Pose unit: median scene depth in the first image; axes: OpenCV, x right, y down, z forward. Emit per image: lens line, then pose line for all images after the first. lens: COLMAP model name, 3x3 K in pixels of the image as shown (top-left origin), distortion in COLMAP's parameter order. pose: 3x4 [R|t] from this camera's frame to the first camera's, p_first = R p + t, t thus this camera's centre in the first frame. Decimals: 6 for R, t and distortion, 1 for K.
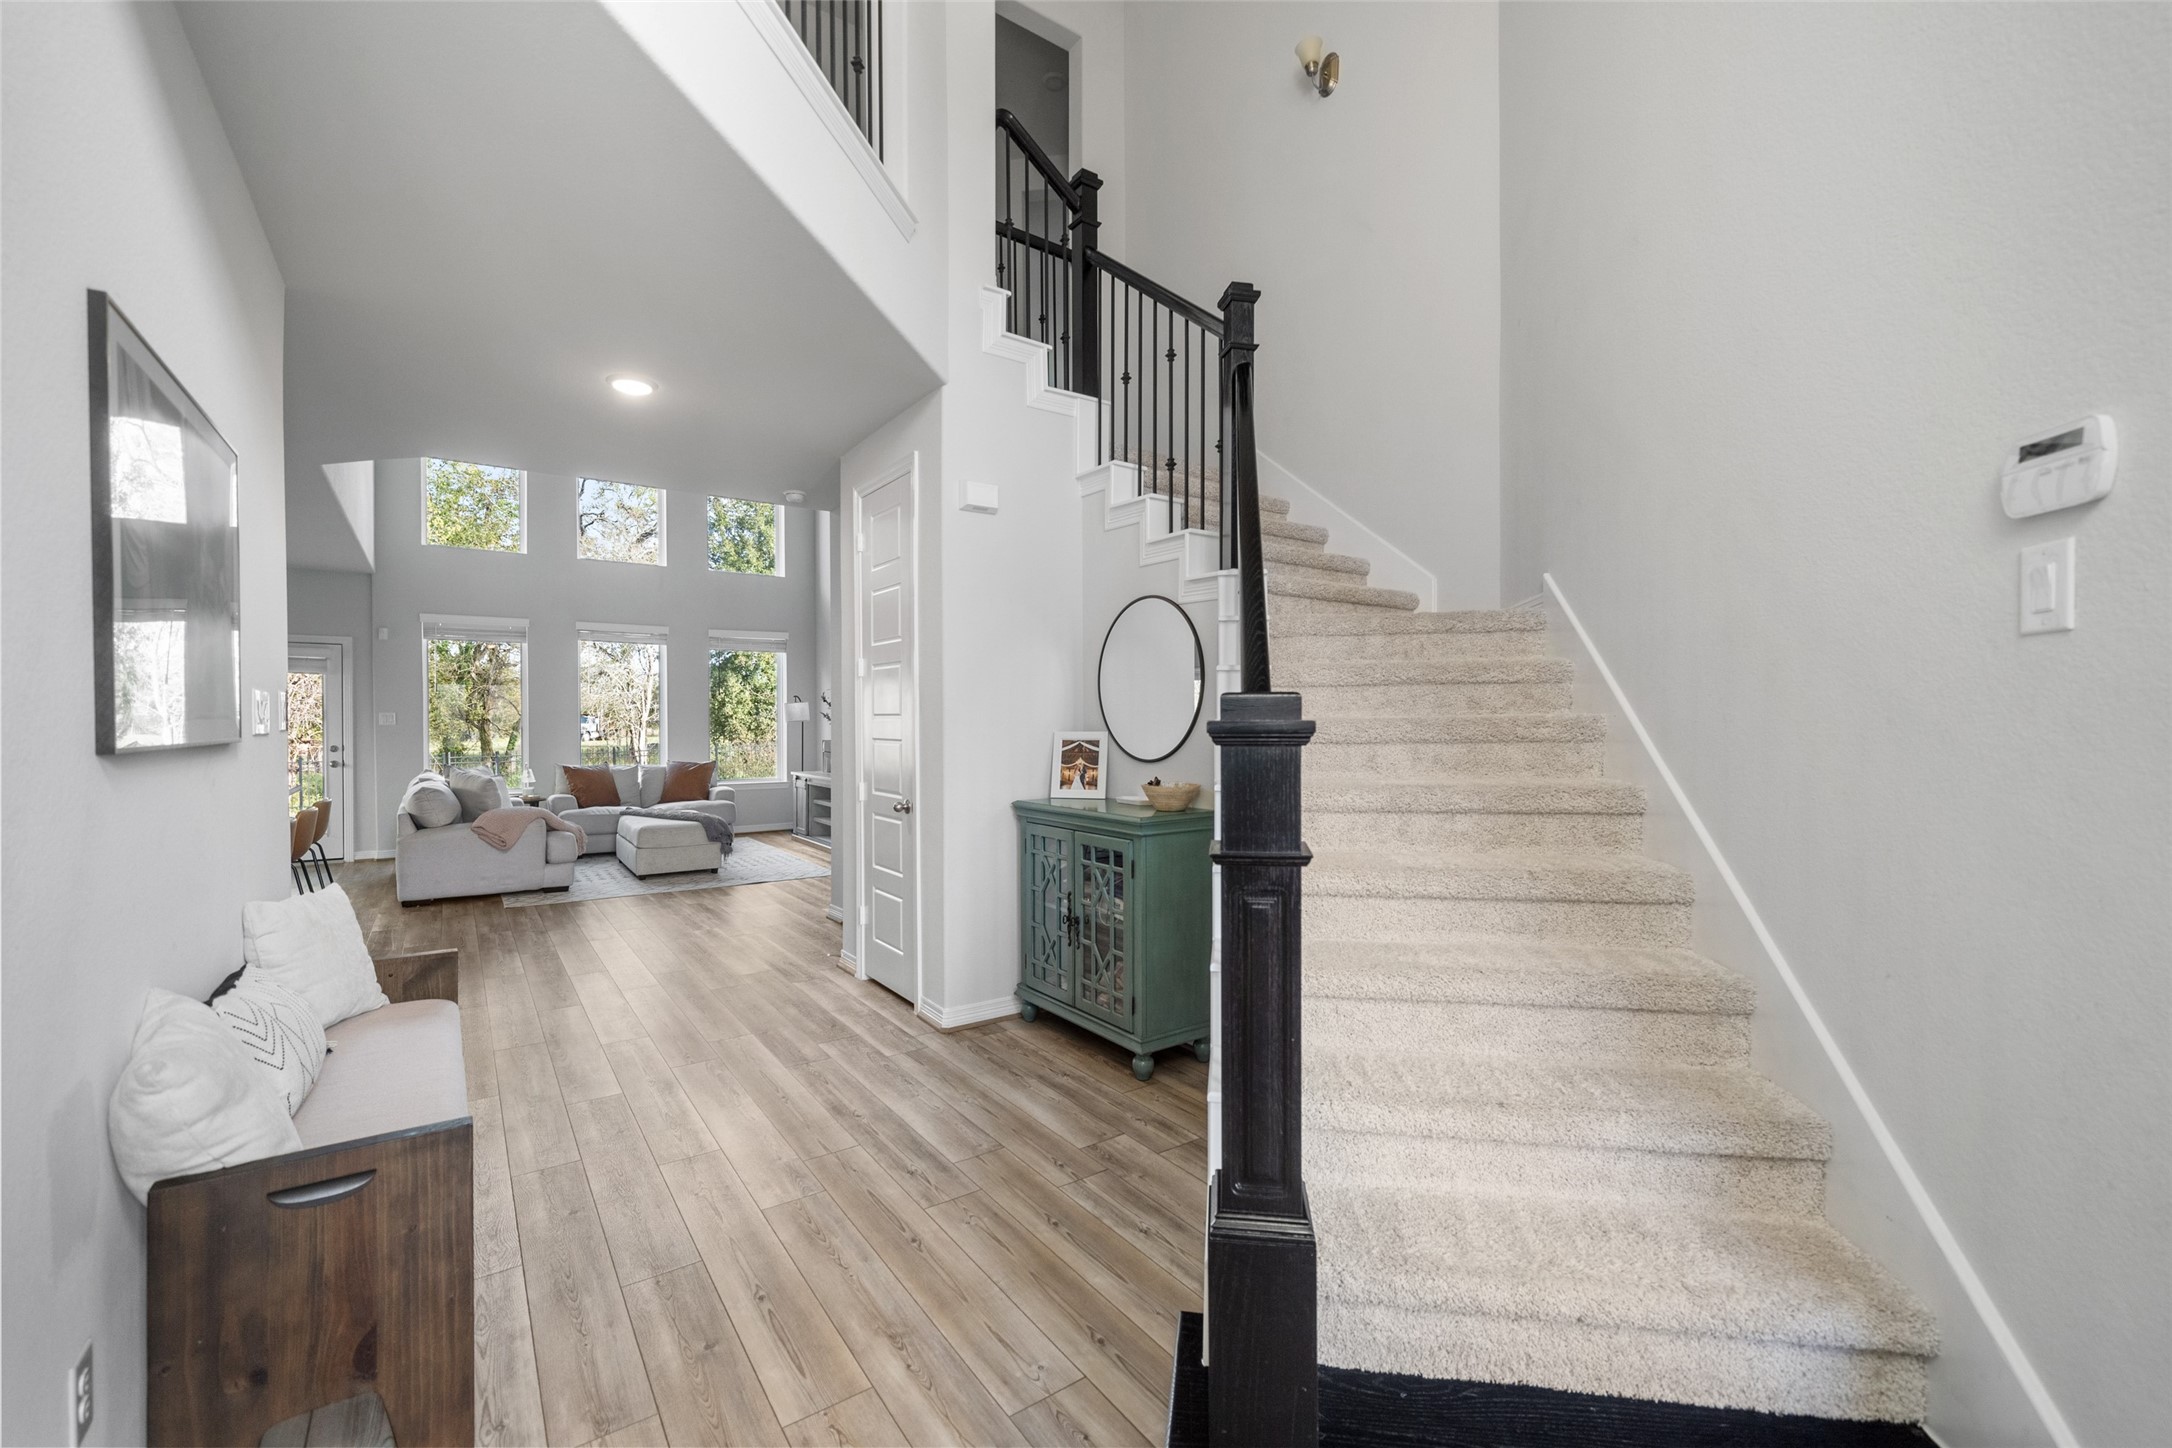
lens RADIAL K [[873.0, 0, 1094.4], [0, 873.0, 737.6], [0, 0, 1]] dist [-0.001765, -0.000088]
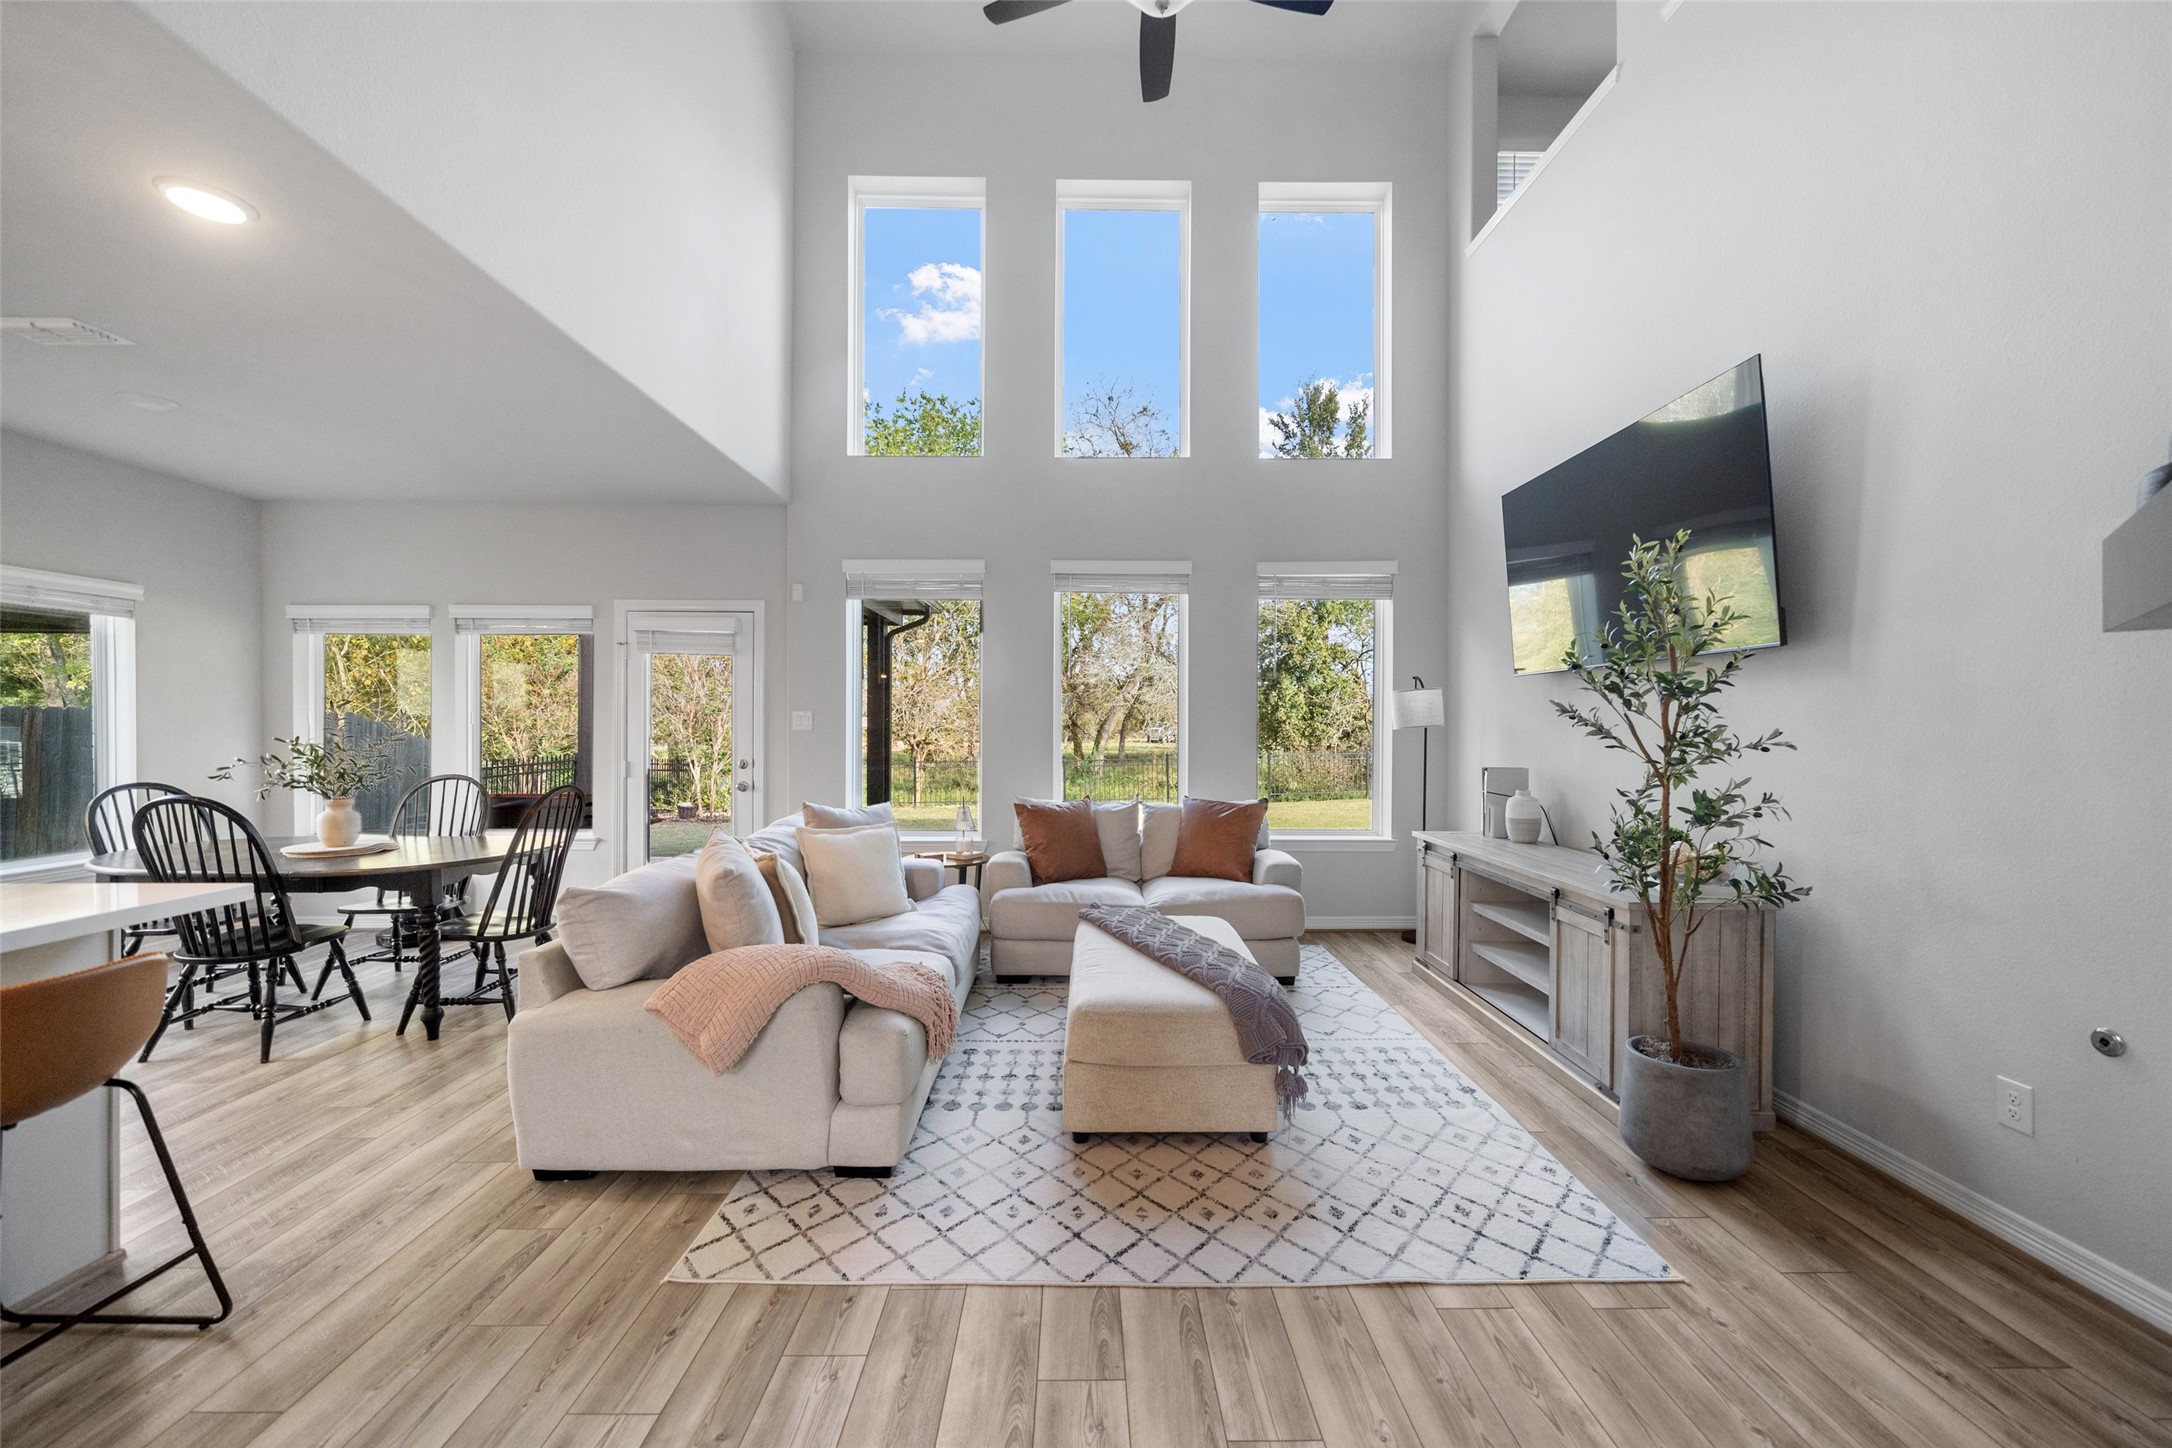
lens RADIAL K [[804.6, 0, 1097.4], [0, 804.6, 730.4], [0, 0, 1]] dist [-0.002808, -0.007738]
pose [[0.814370, 0.007334, -0.580300, -0.242771], [-0.015990, 0.999824, -0.009804, -0.010397], [0.580126, 0.017263, 0.814344, 0.560624]]
